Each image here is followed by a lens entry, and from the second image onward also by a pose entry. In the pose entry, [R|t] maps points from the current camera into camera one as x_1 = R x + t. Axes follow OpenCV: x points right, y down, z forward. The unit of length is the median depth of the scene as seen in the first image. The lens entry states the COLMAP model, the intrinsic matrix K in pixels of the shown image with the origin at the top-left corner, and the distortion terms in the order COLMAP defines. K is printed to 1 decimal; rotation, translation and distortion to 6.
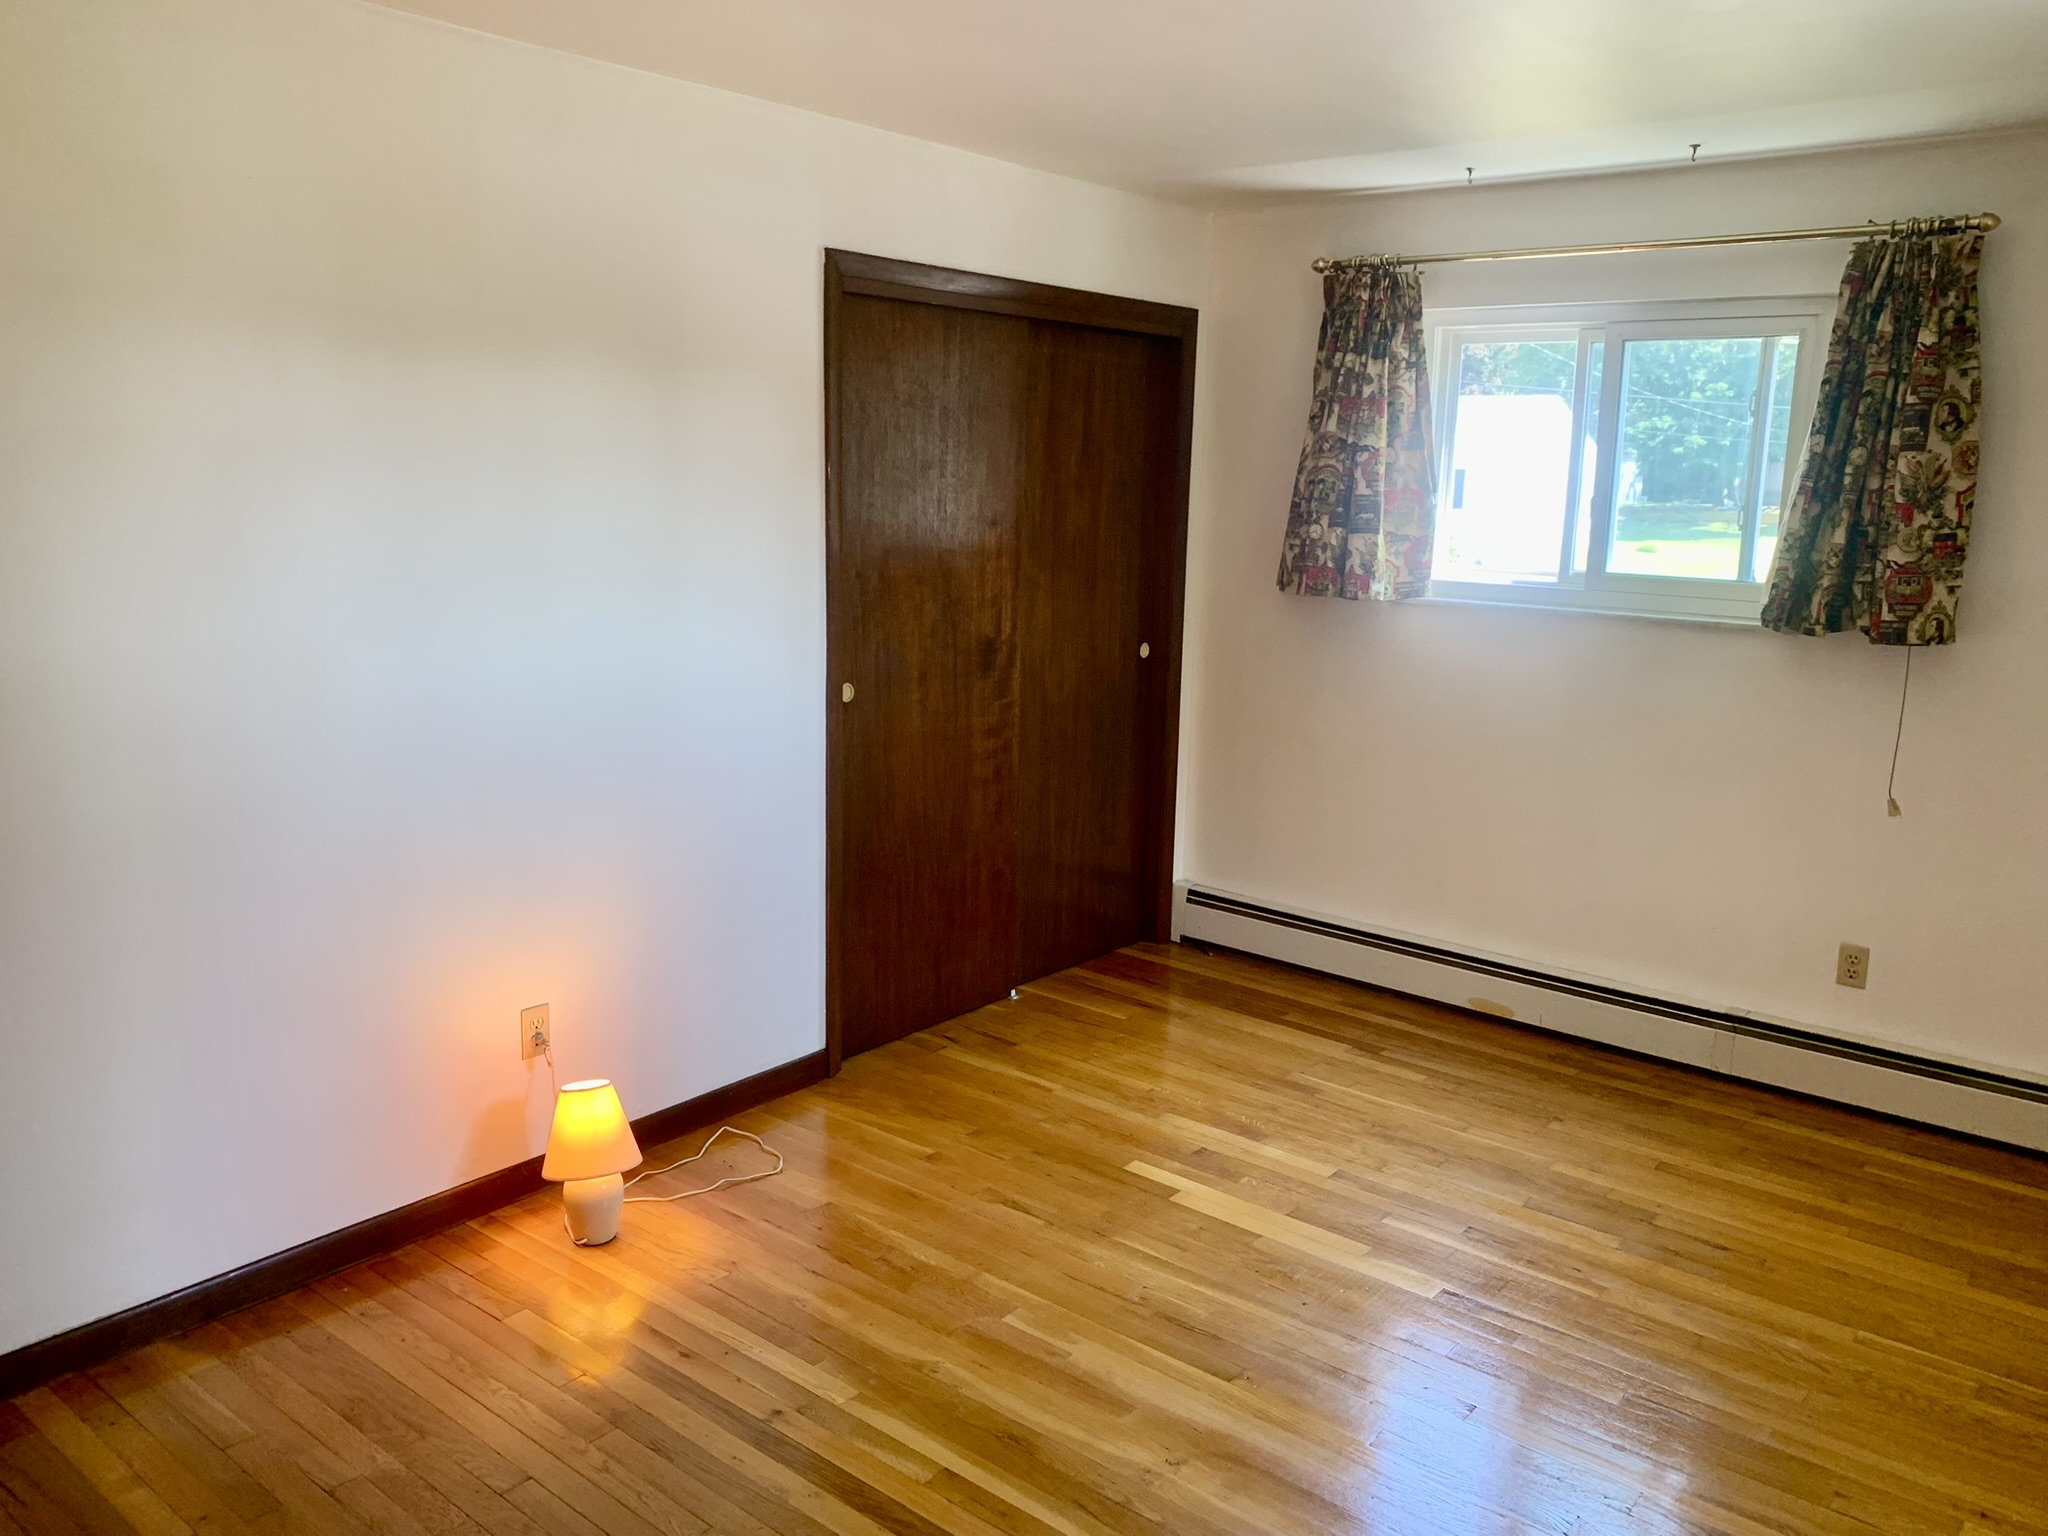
lens RADIAL K [[1558.7, 0, 1035.5], [0, 1558.7, 753.3], [0, 0, 1]] dist [0.013056, -0.007662]
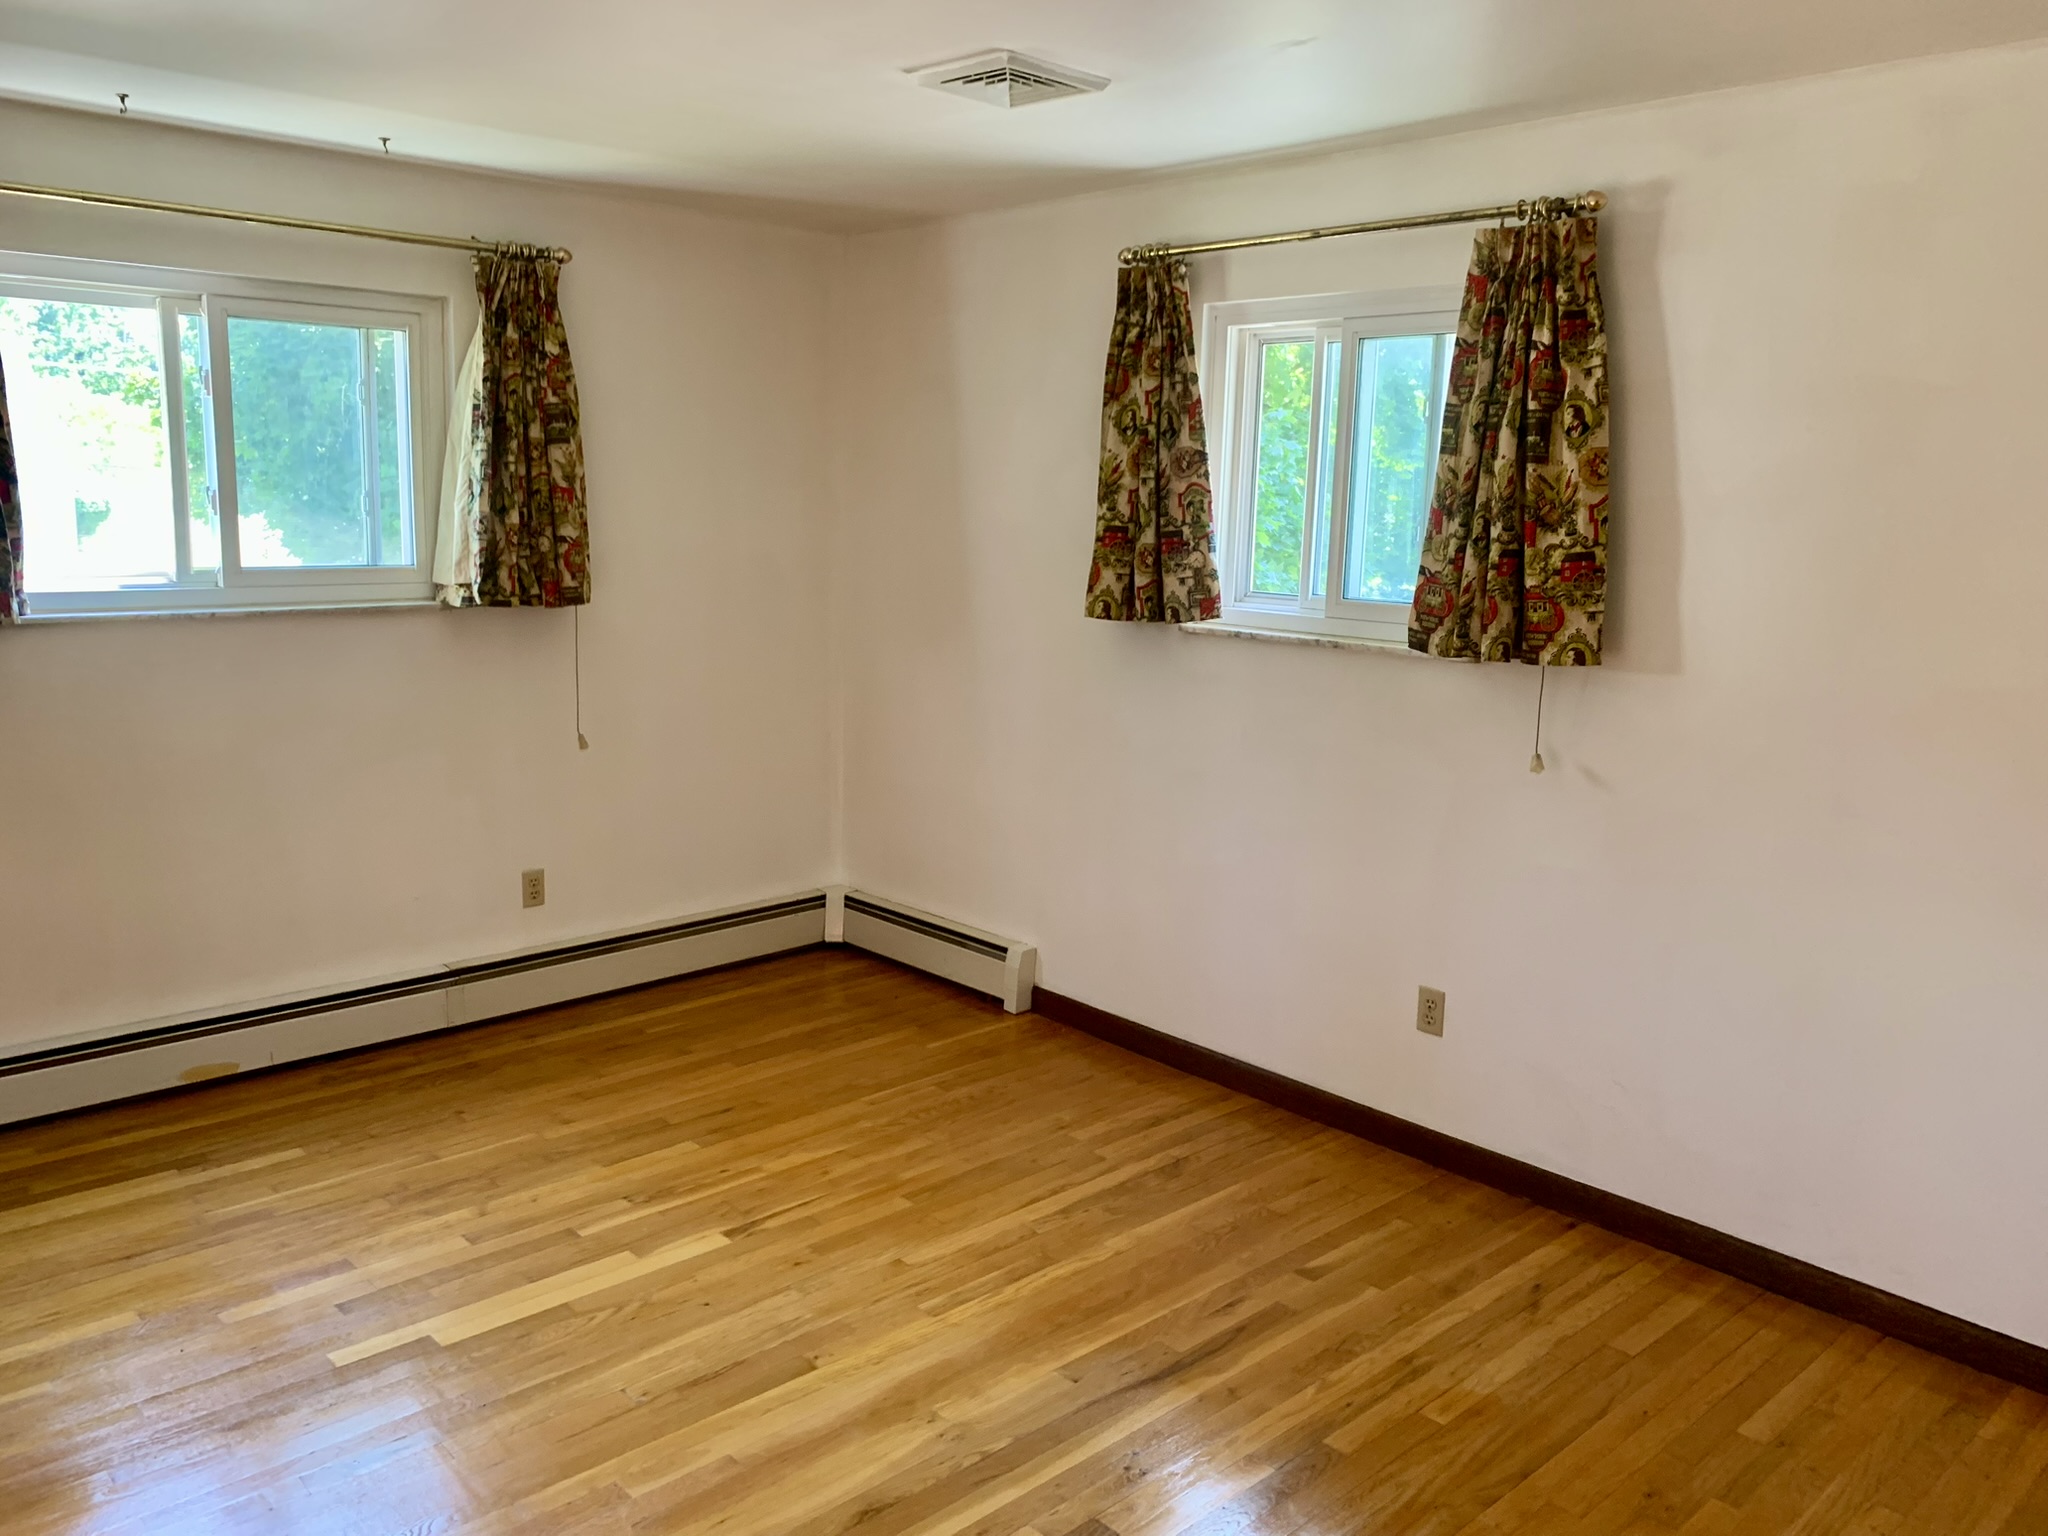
lens RADIAL K [[1558.7, 0, 1035.5], [0, 1558.7, 753.3], [0, 0, 1]] dist [0.013056, -0.007662]
pose [[0.139529, -0.191482, 0.971528, -0.533573], [0.163502, 0.972113, 0.168115, -0.095297], [-0.976626, 0.135390, 0.166946, 0.436885]]
